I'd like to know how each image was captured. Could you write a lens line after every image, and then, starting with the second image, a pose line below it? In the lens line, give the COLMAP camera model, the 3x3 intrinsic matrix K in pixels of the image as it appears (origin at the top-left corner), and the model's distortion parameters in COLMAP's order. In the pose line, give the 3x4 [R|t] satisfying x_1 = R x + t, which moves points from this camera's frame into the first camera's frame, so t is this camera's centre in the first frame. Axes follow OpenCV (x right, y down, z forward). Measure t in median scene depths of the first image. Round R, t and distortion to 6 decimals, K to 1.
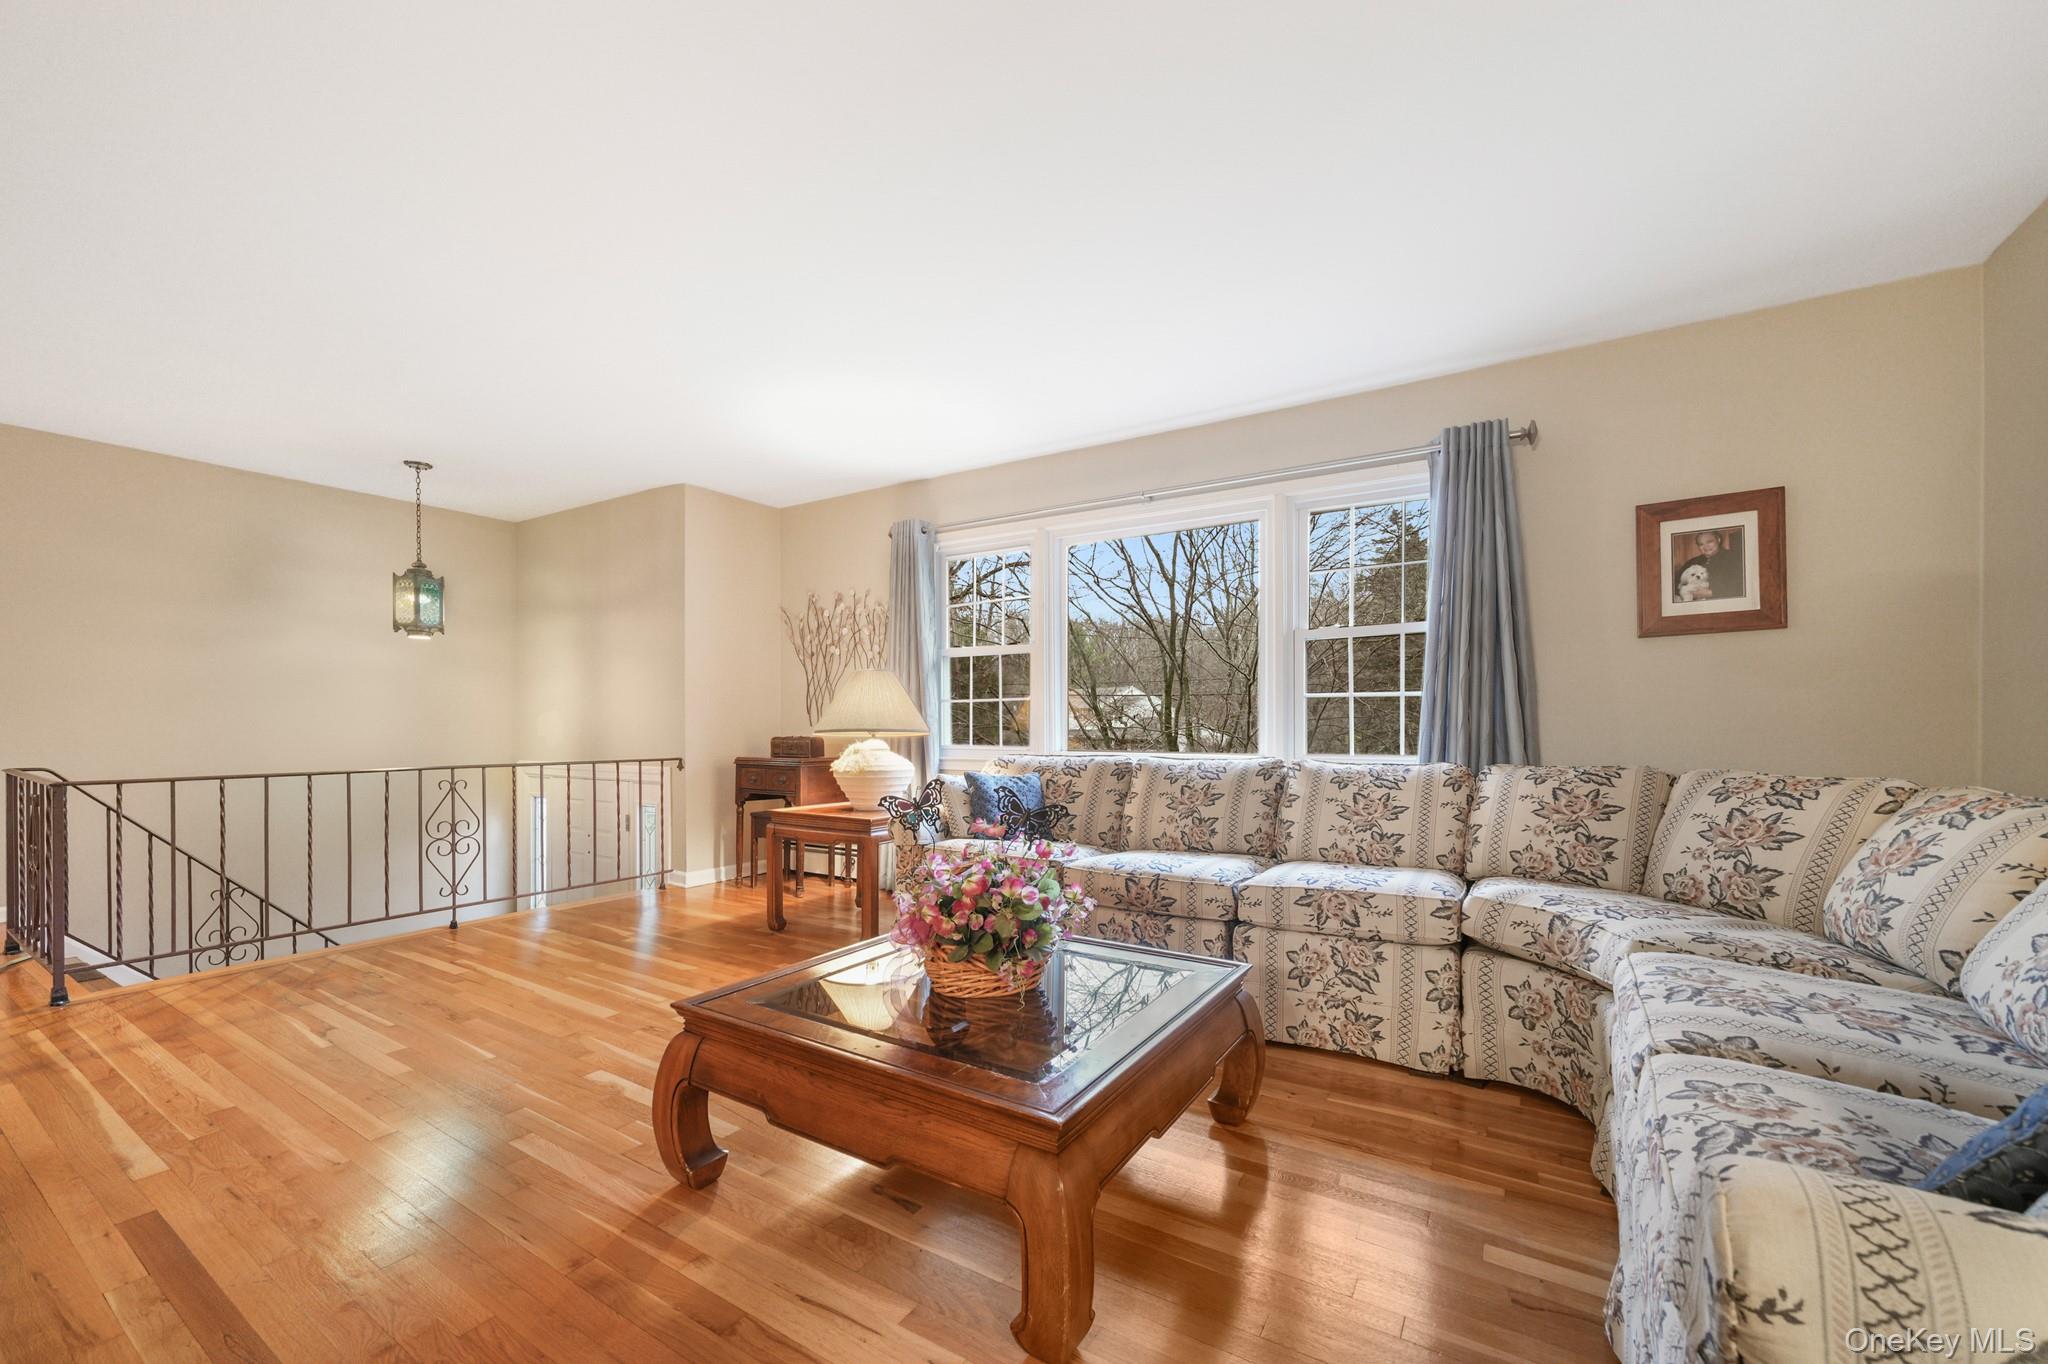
lens RADIAL K [[811.6, 0, 1020.5], [0, 811.6, 719.7], [0, 0, 1]] dist [-0.000142, 0.000076]
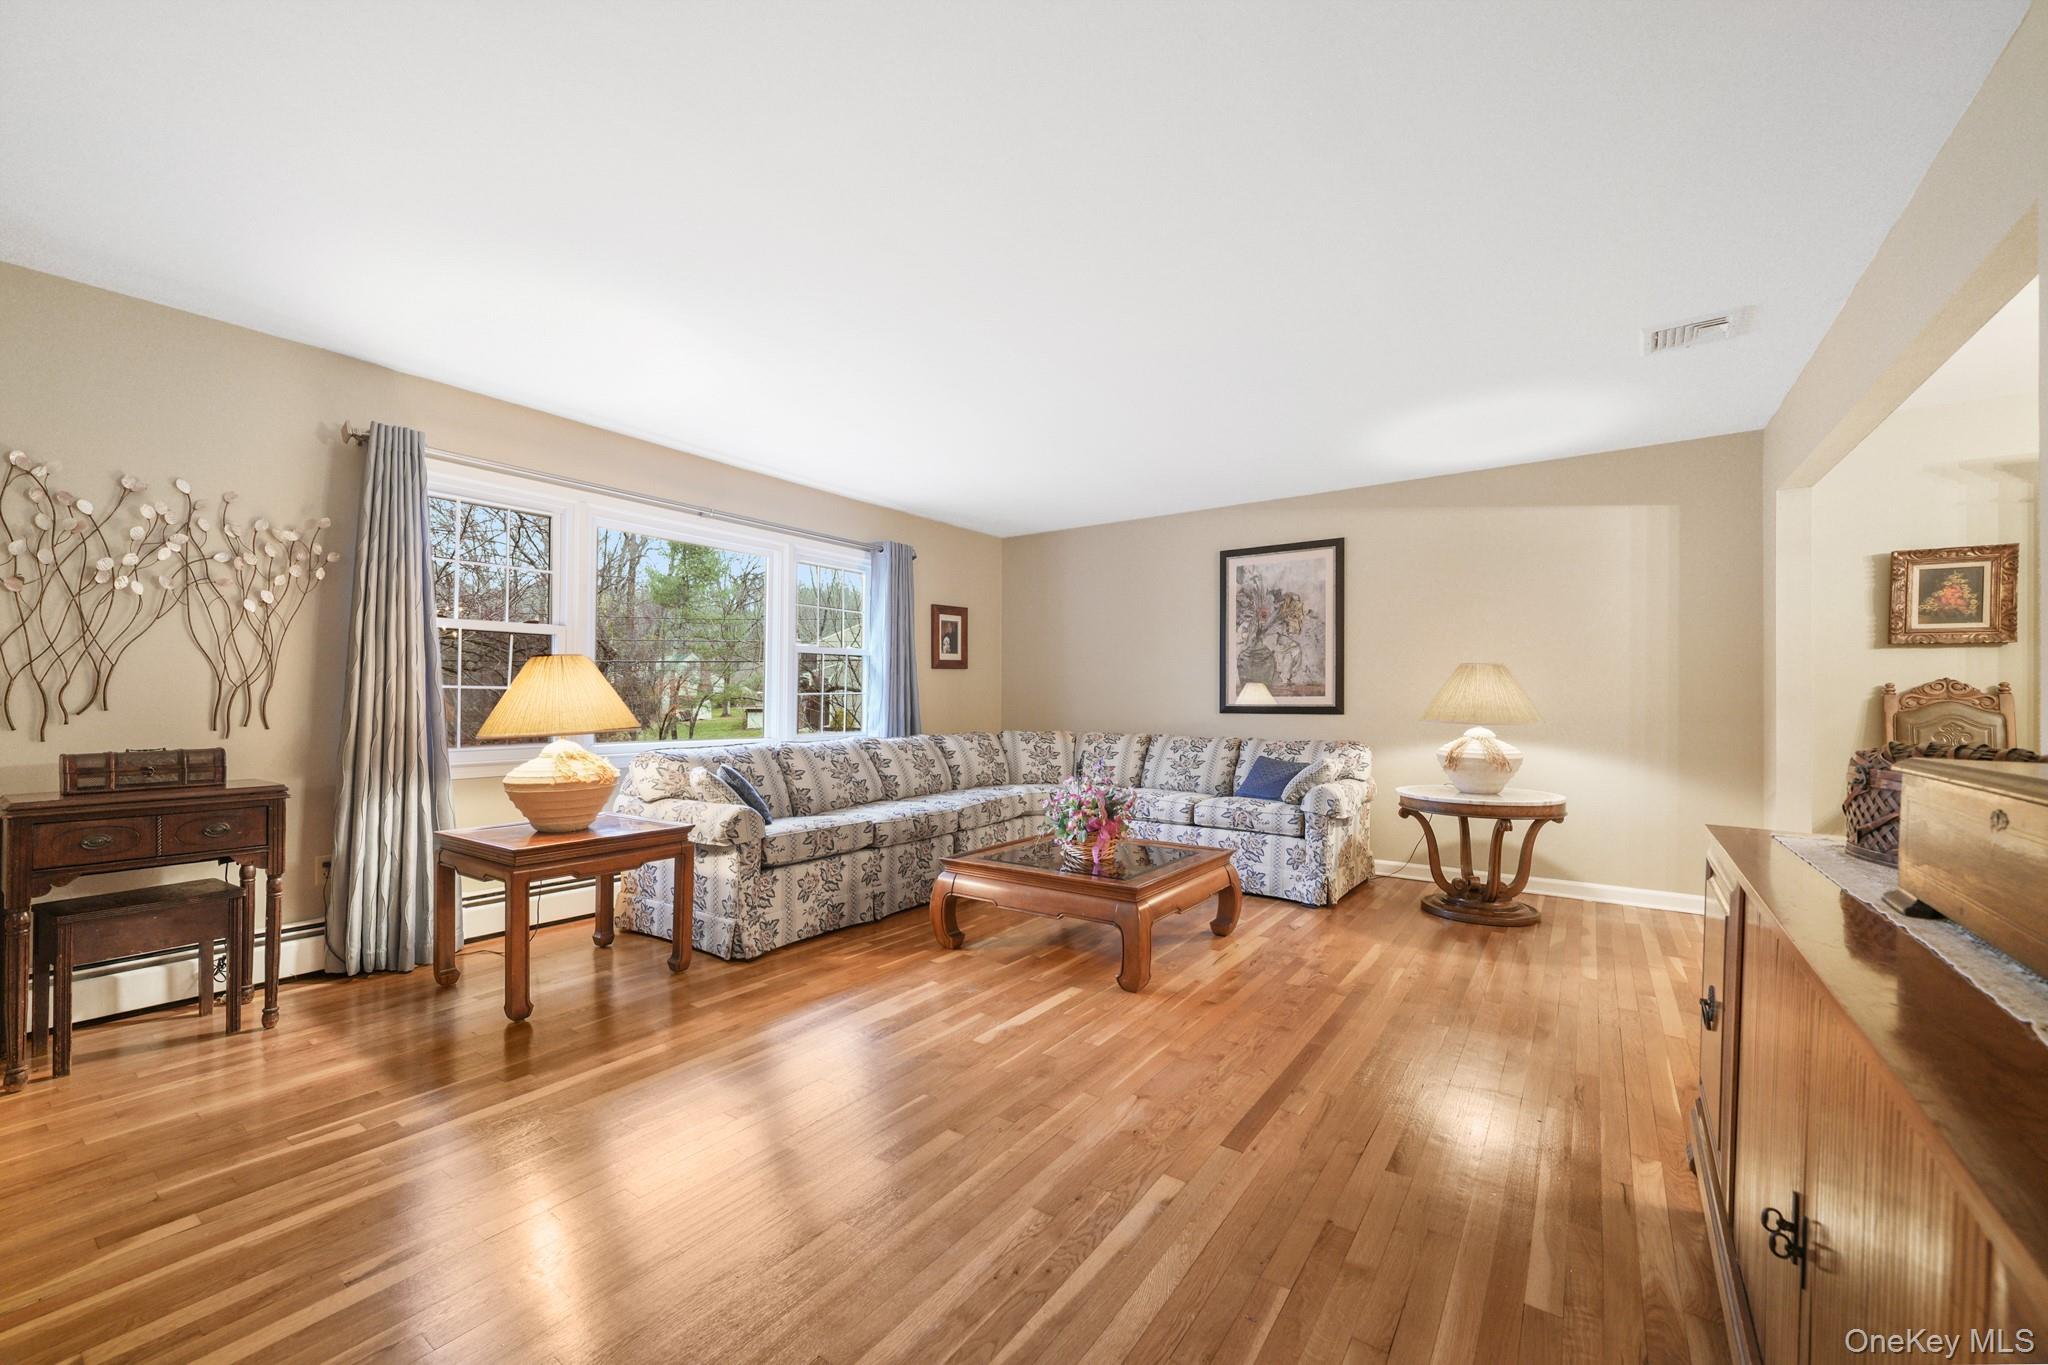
lens RADIAL K [[807.2, 0, 1008.9], [0, 807.2, 692.9], [0, 0, 1]] dist [-0.000484, 0.000165]
pose [[0.063617, 0.006857, 0.997951, -1.409964], [-0.007170, 0.999954, -0.006414, -0.032281], [-0.997949, -0.006748, 0.063664, 0.767634]]
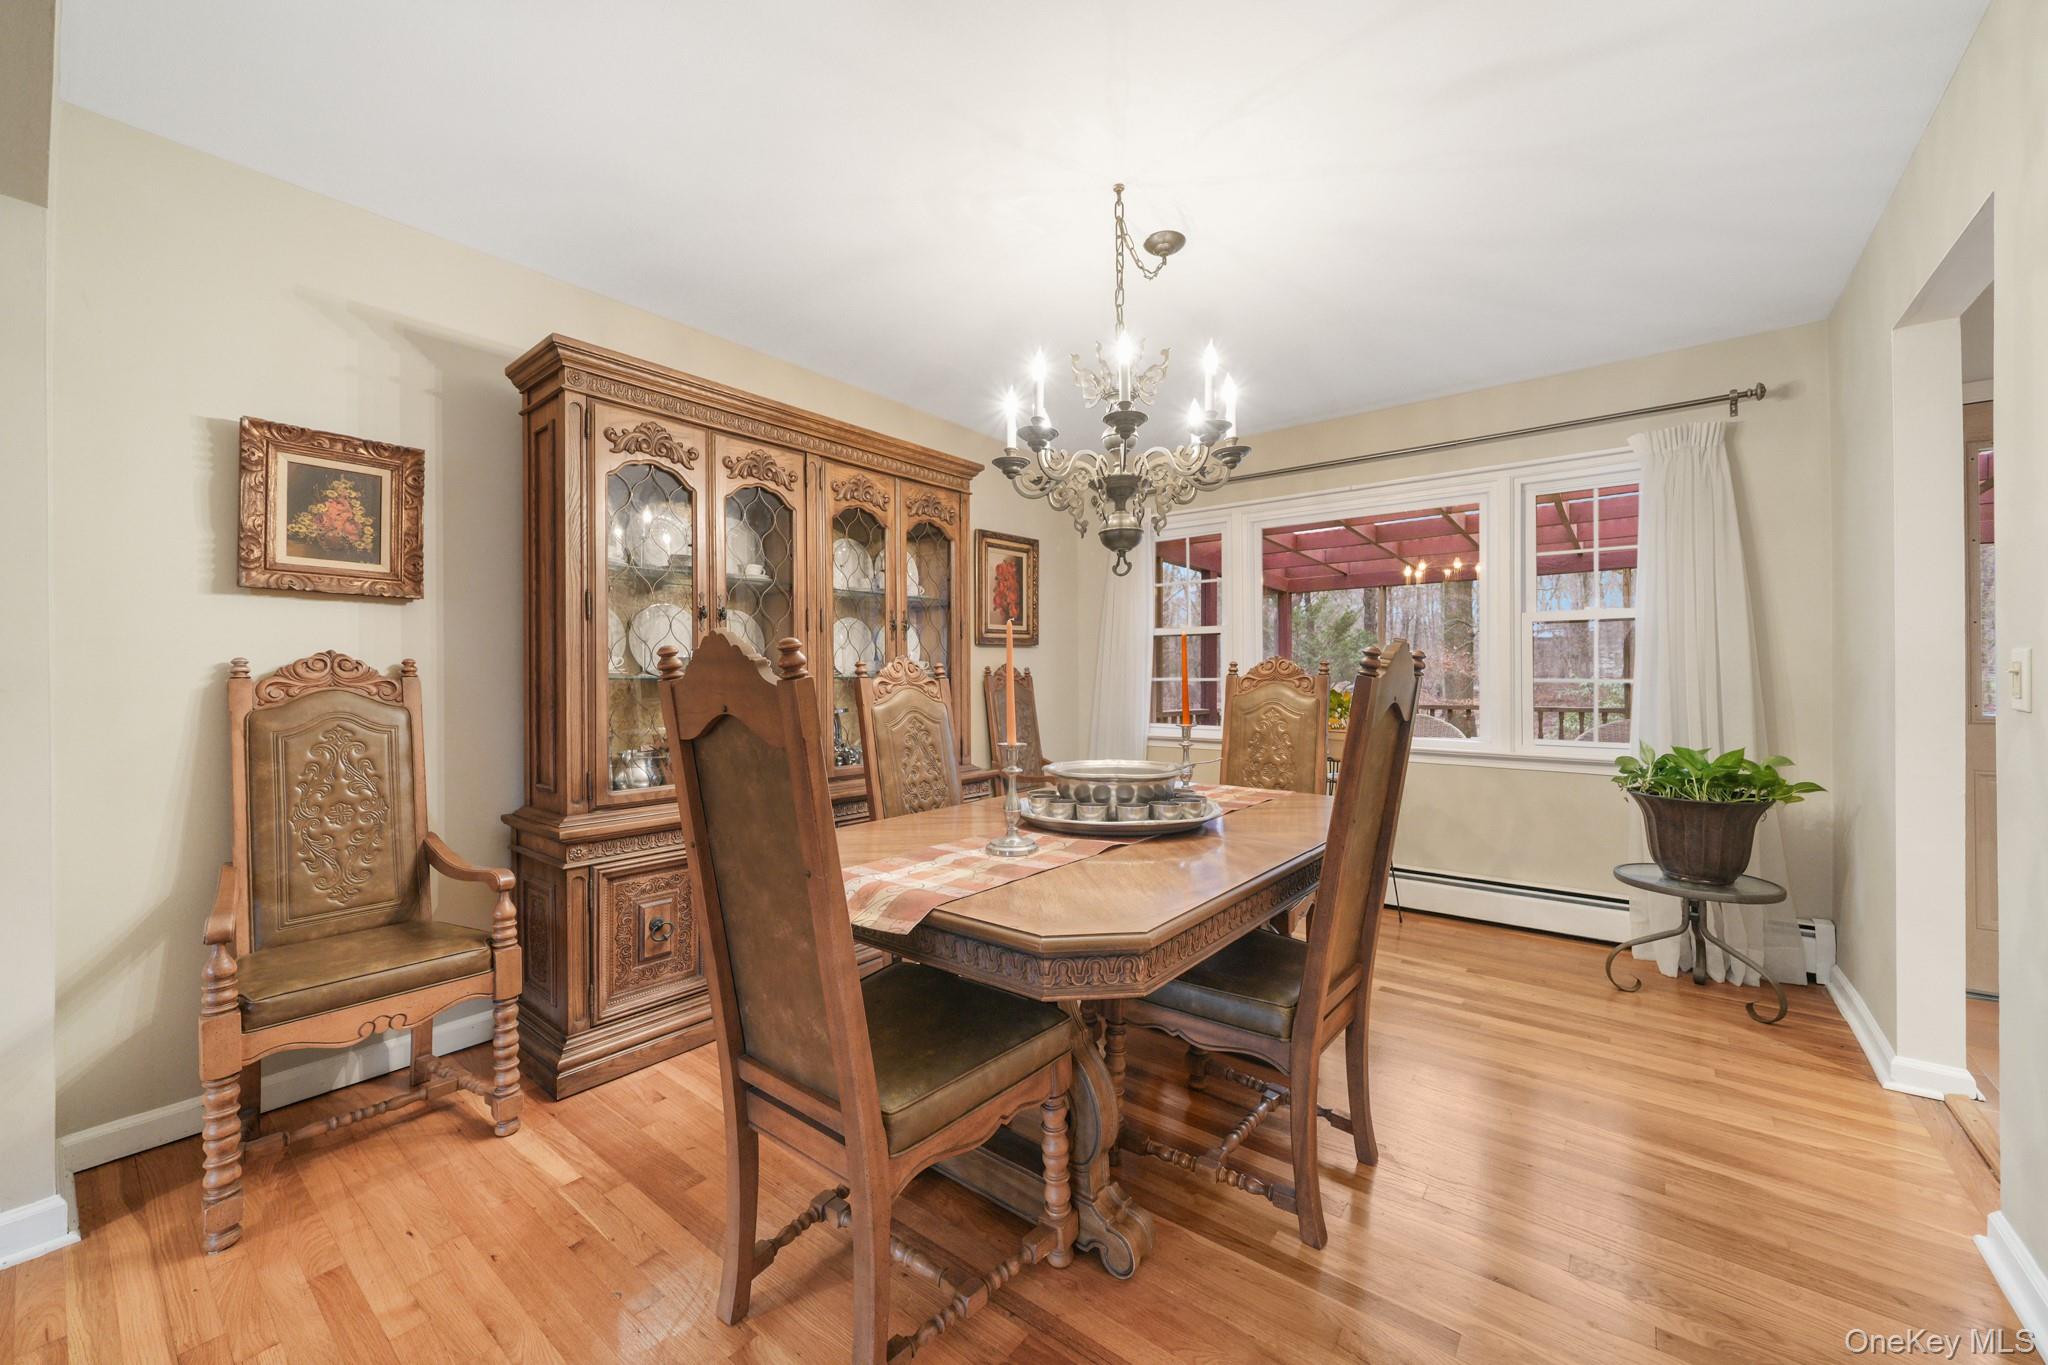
lens RADIAL K [[774.0, 0, 1025.2], [0, 774.0, 679.1], [0, 0, 1]] dist [-0.001048, -0.000123]
pose [[-0.994951, 0.006119, 0.100179, -0.765647], [0.006336, 0.999978, 0.001846, -0.045095], [-0.100166, 0.002471, -0.994968, 0.026804]]
